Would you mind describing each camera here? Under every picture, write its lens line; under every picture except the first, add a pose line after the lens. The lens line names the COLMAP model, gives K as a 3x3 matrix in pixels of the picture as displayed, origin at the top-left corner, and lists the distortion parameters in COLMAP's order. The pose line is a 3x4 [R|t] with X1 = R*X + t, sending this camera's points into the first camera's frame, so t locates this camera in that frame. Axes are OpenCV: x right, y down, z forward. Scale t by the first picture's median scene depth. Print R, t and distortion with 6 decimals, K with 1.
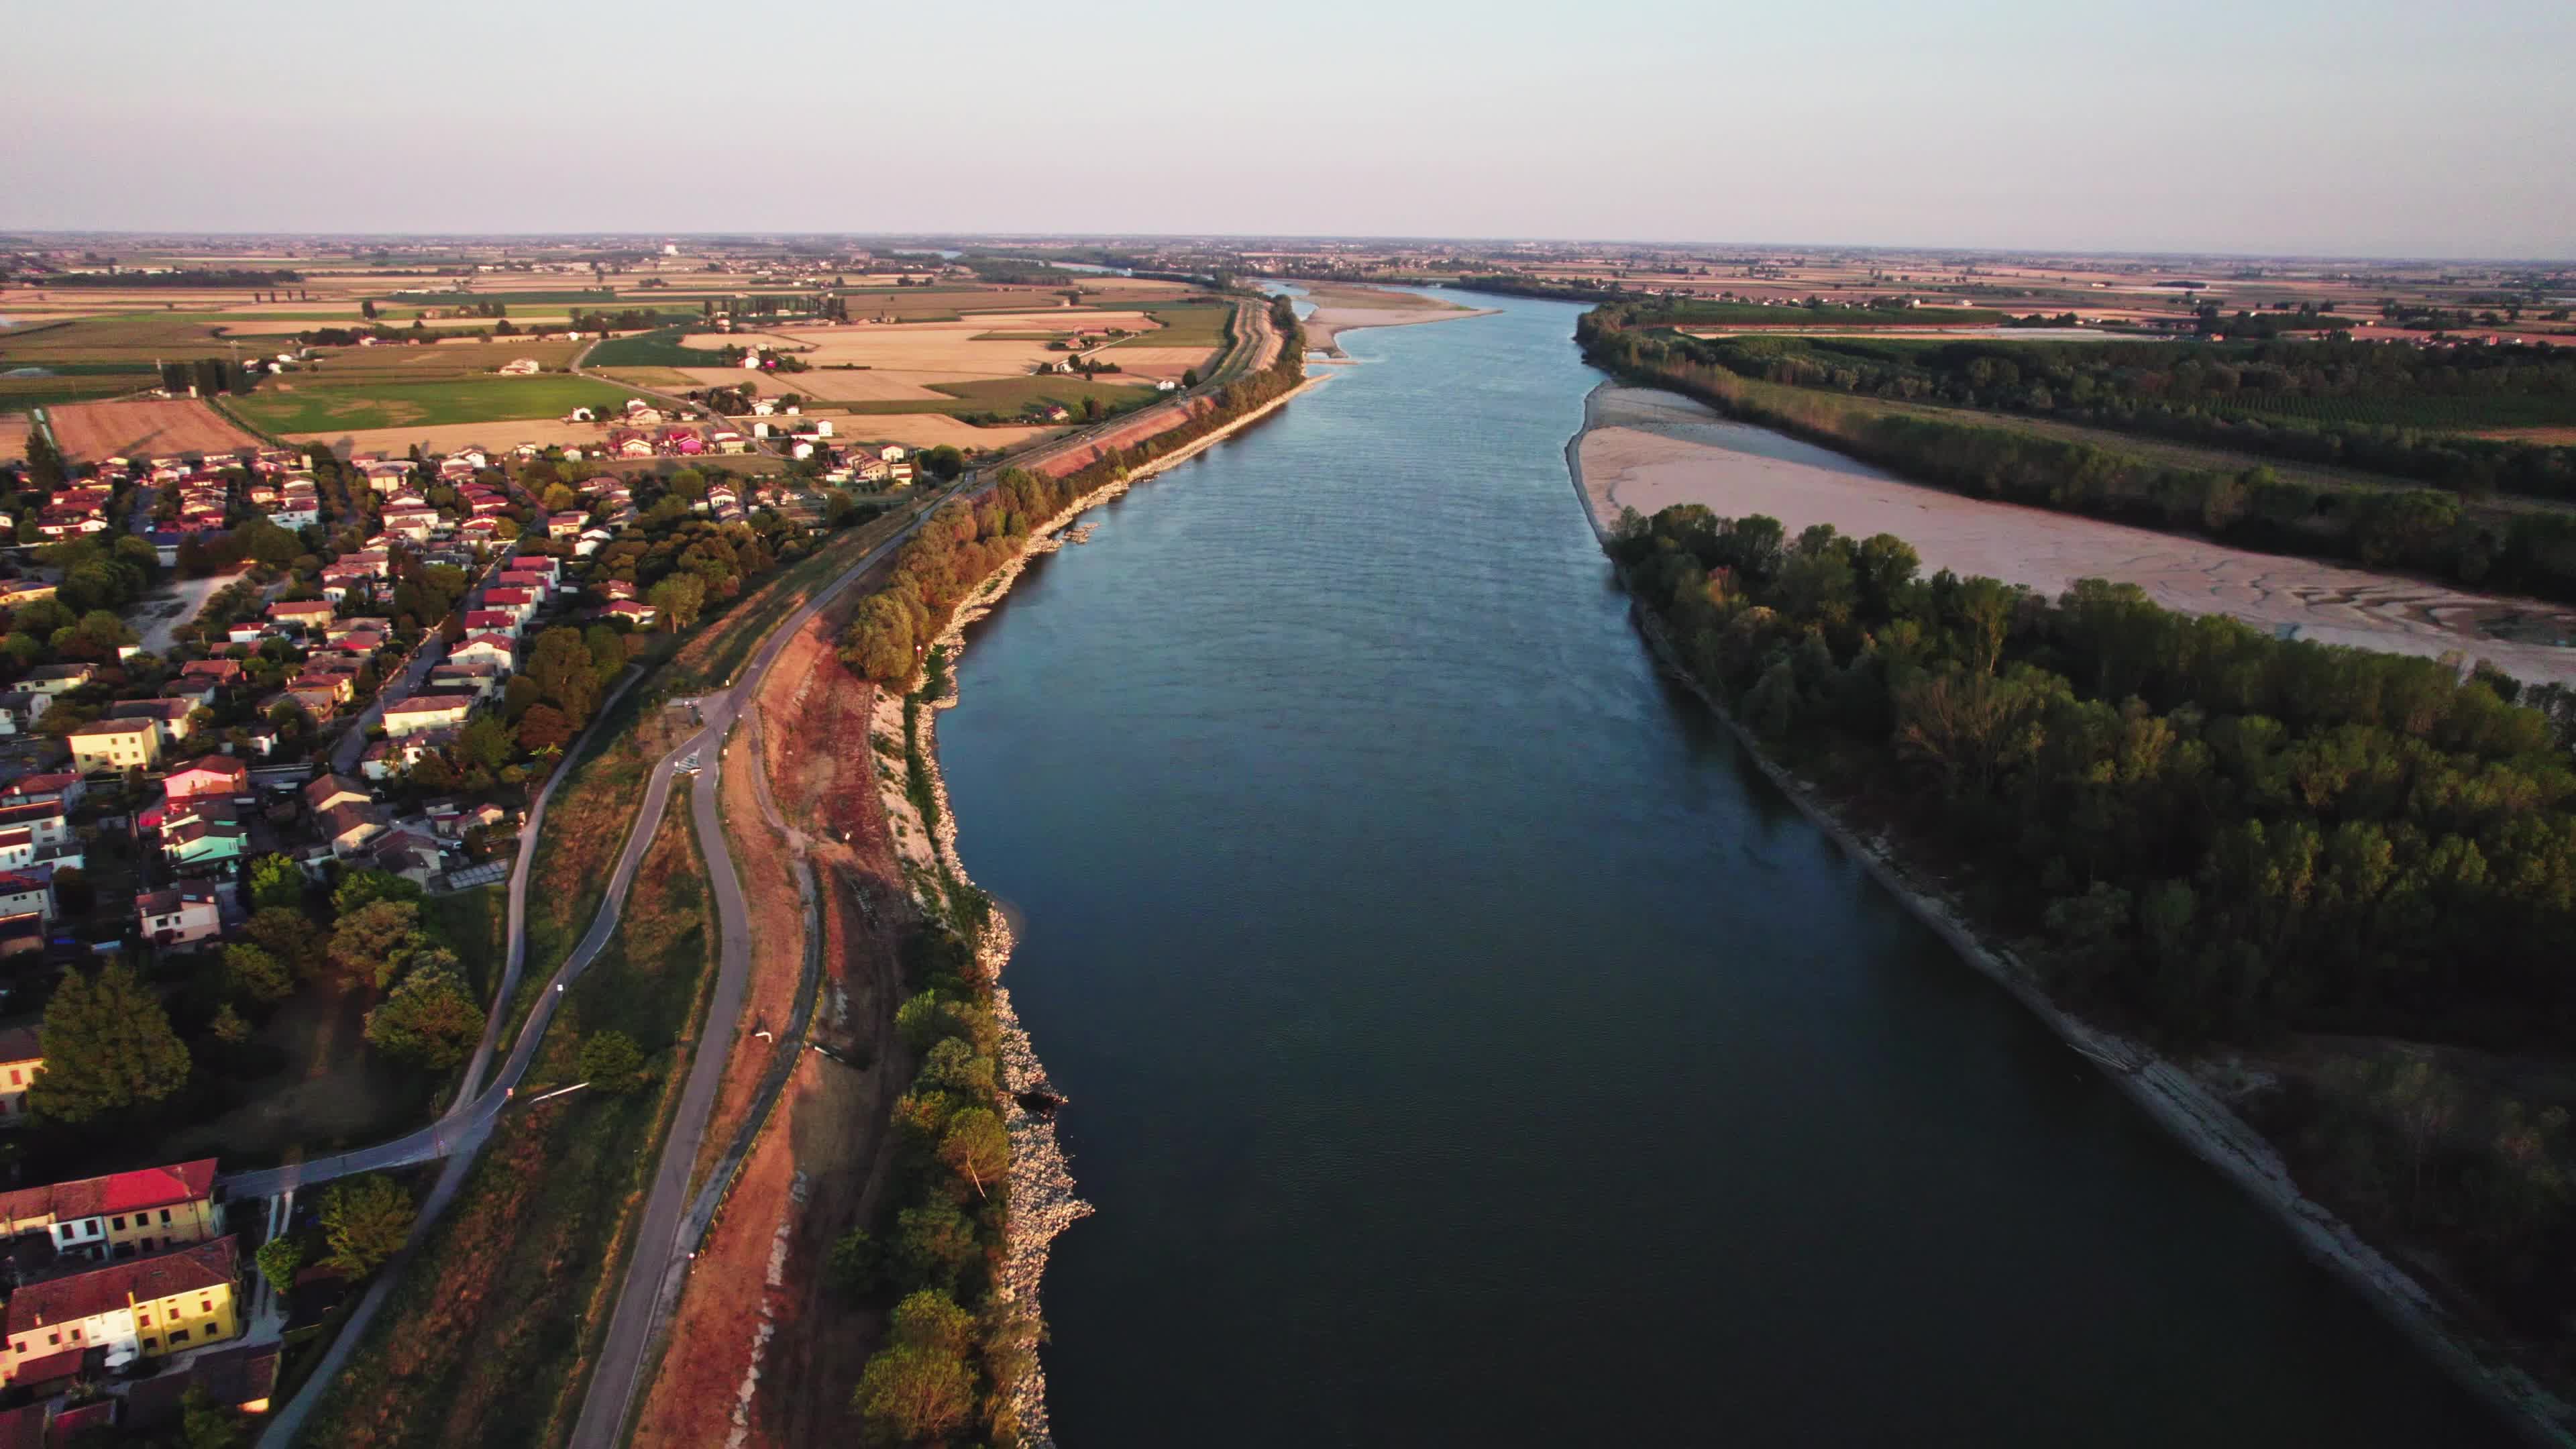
lens RADIAL K [[1665.9, 0, 1287.2], [0, 1665.9, 734.1], [0, 0, 1]] dist [-0.080263, 0.074947]
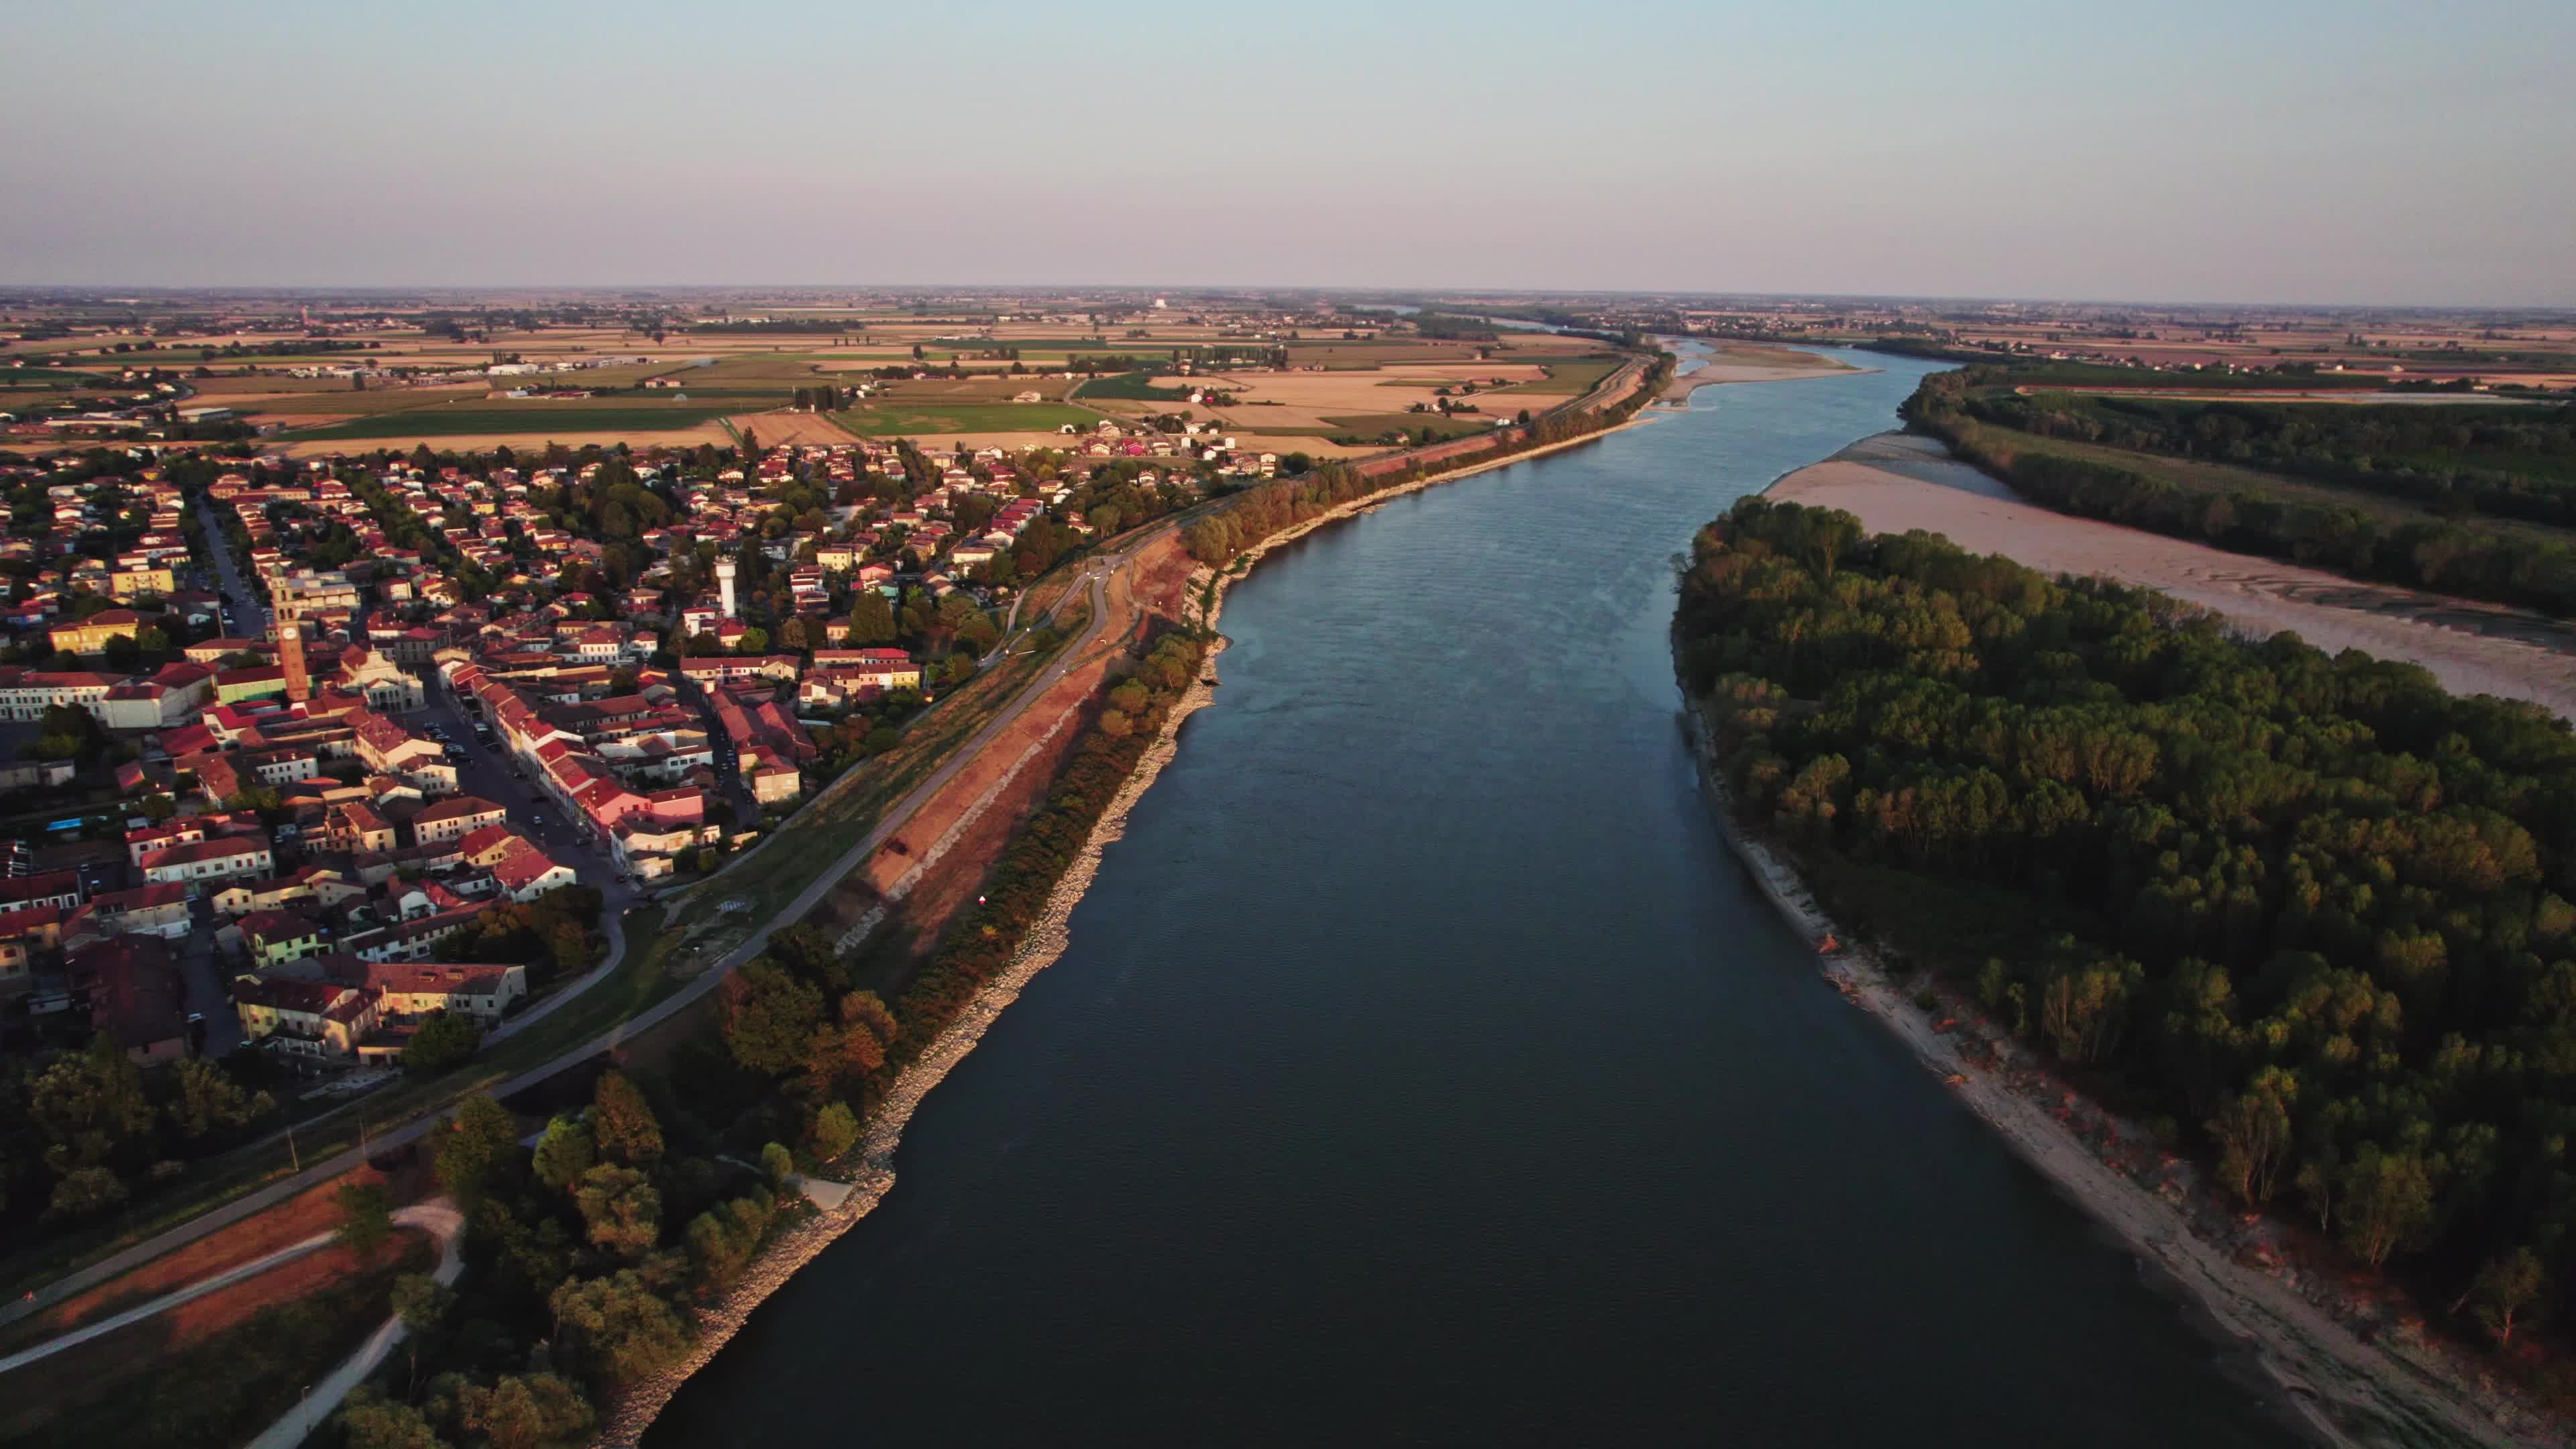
lens RADIAL K [[1669.6, 0, 1288.0], [0, 1669.6, 724.5], [0, 0, 1]] dist [-0.062405, 0.046243]
pose [[0.962540, 0.068636, -0.262310, 0.167606], [-0.078476, 0.996545, -0.027212, 0.095115], [0.259536, 0.046778, 0.964600, -0.364847]]
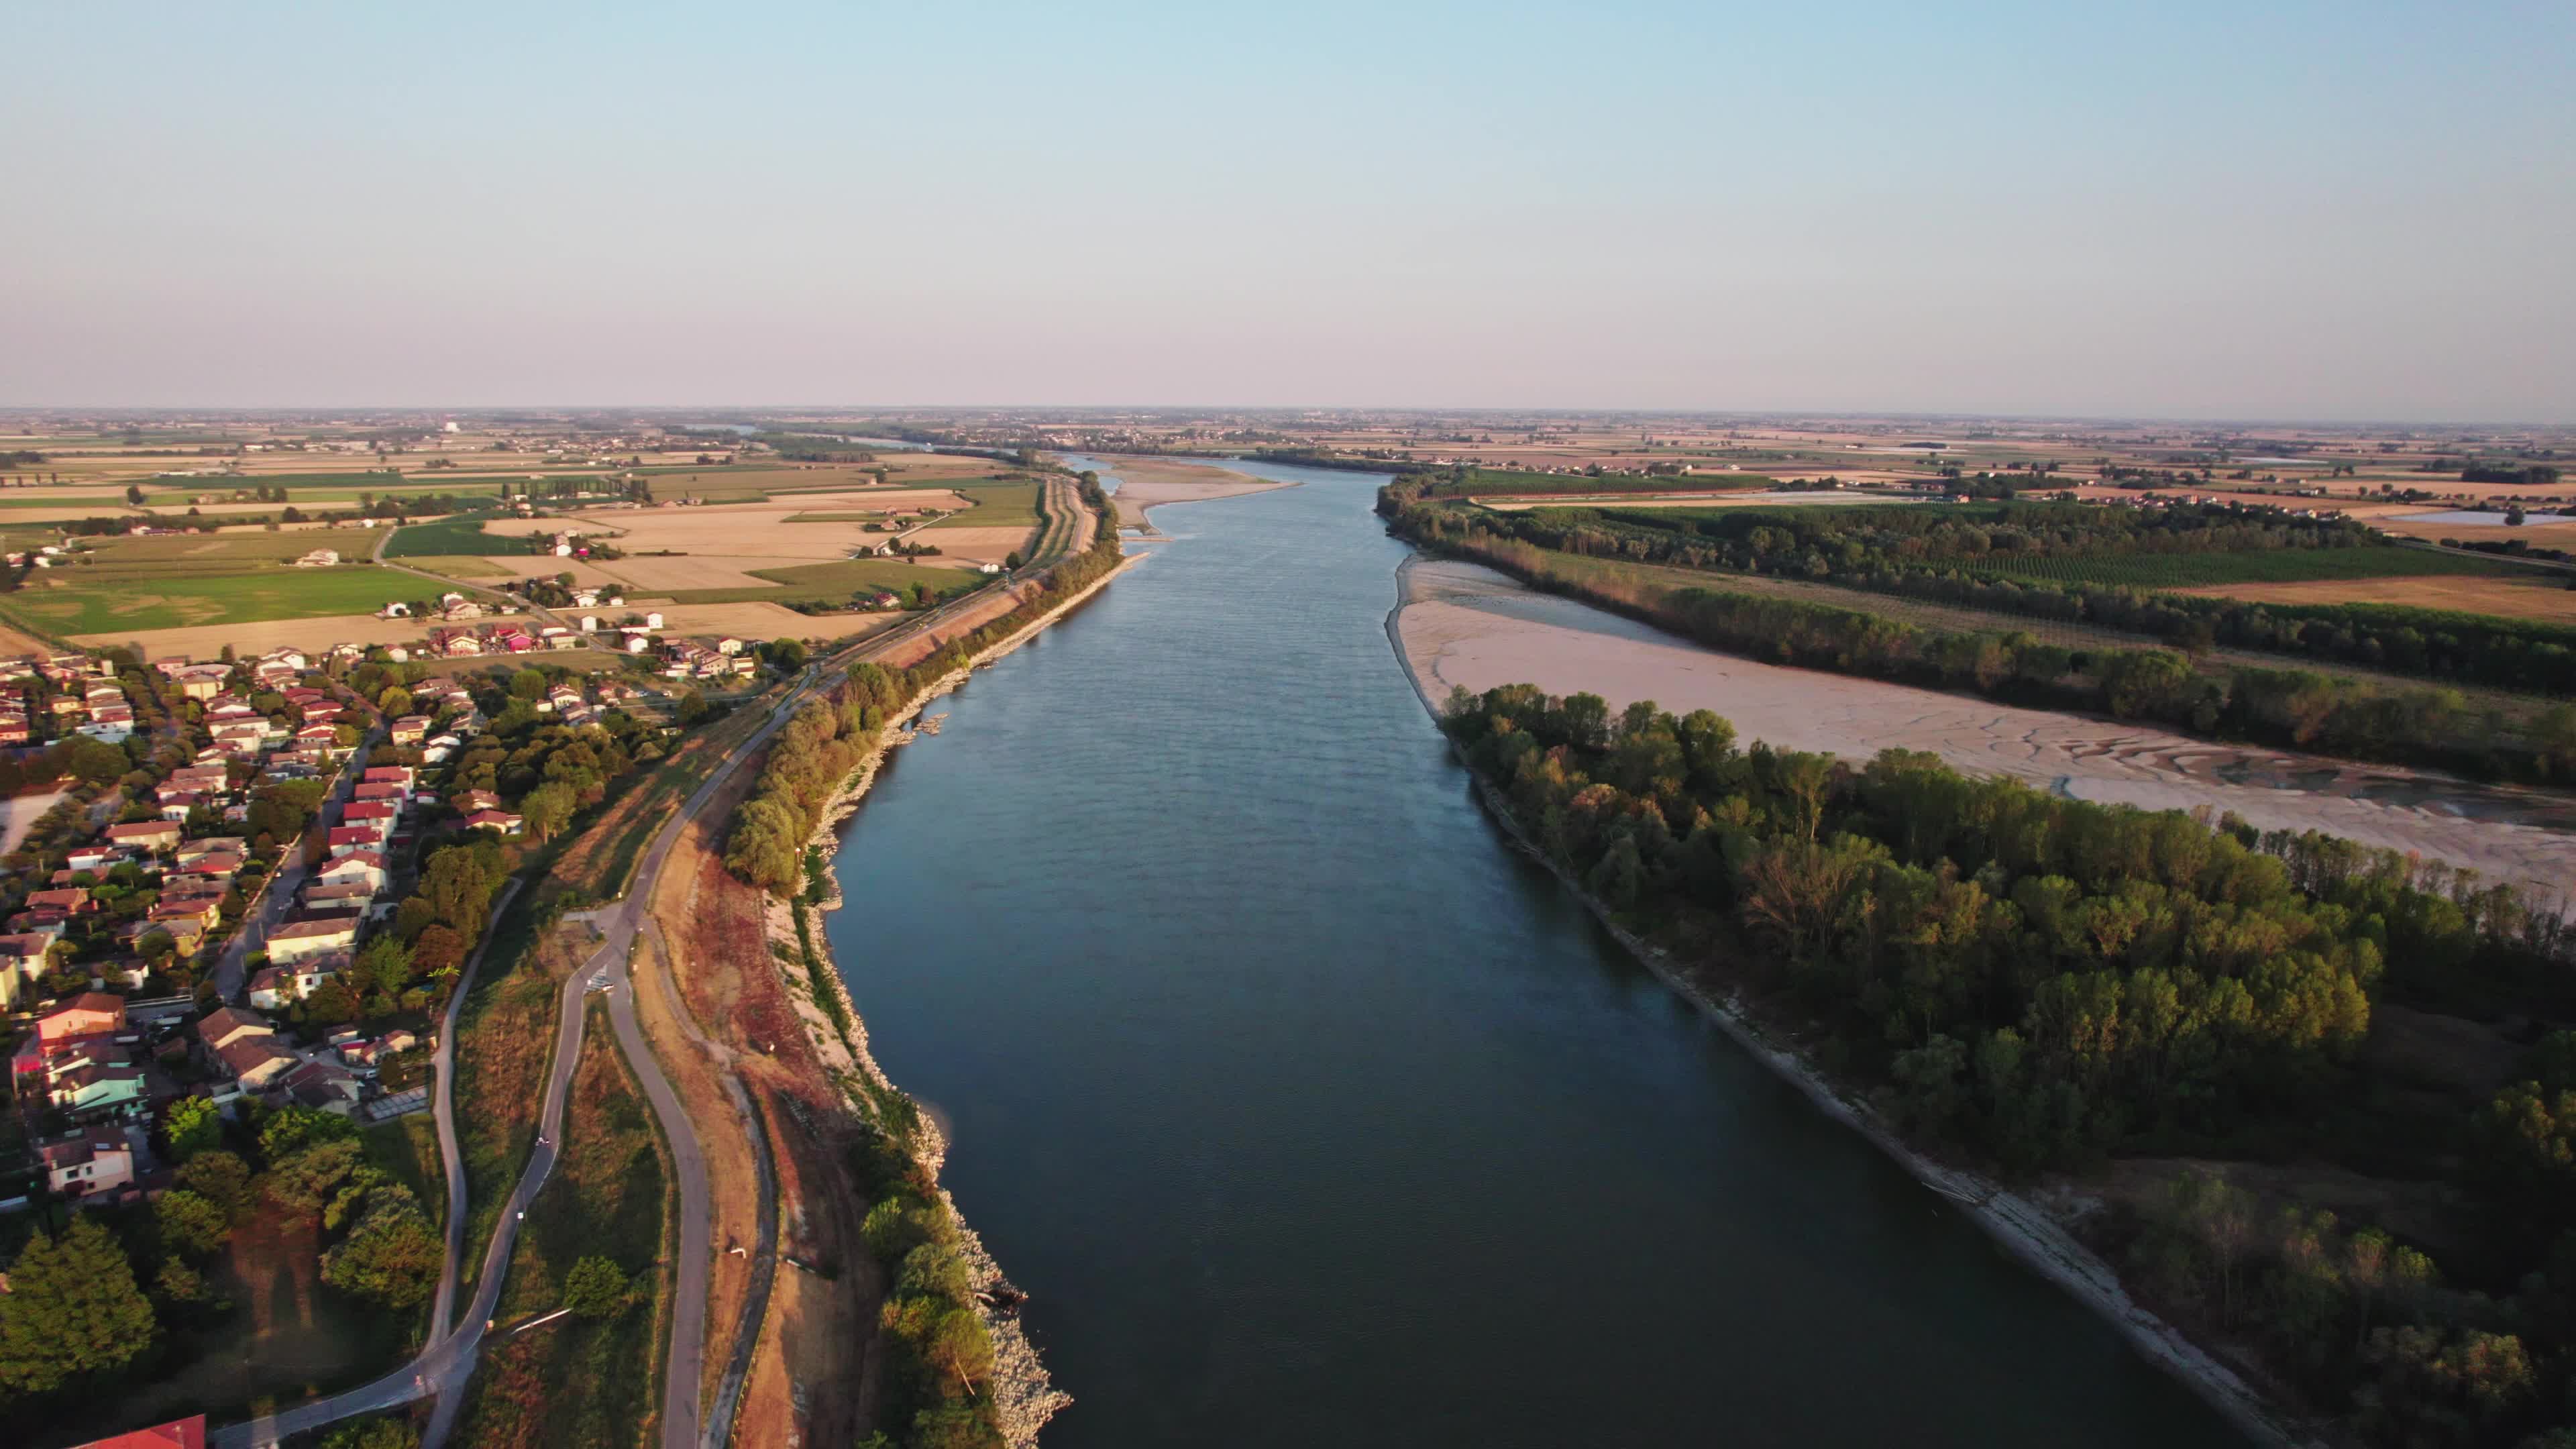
lens RADIAL K [[1665.9, 0, 1287.2], [0, 1665.9, 734.1], [0, 0, 1]] dist [-0.080263, 0.074947]
pose [[0.992425, -0.029004, 0.119380, -0.023407], [0.040376, 0.994756, -0.093970, -0.008296], [-0.116029, 0.098078, 0.988392, -0.025958]]
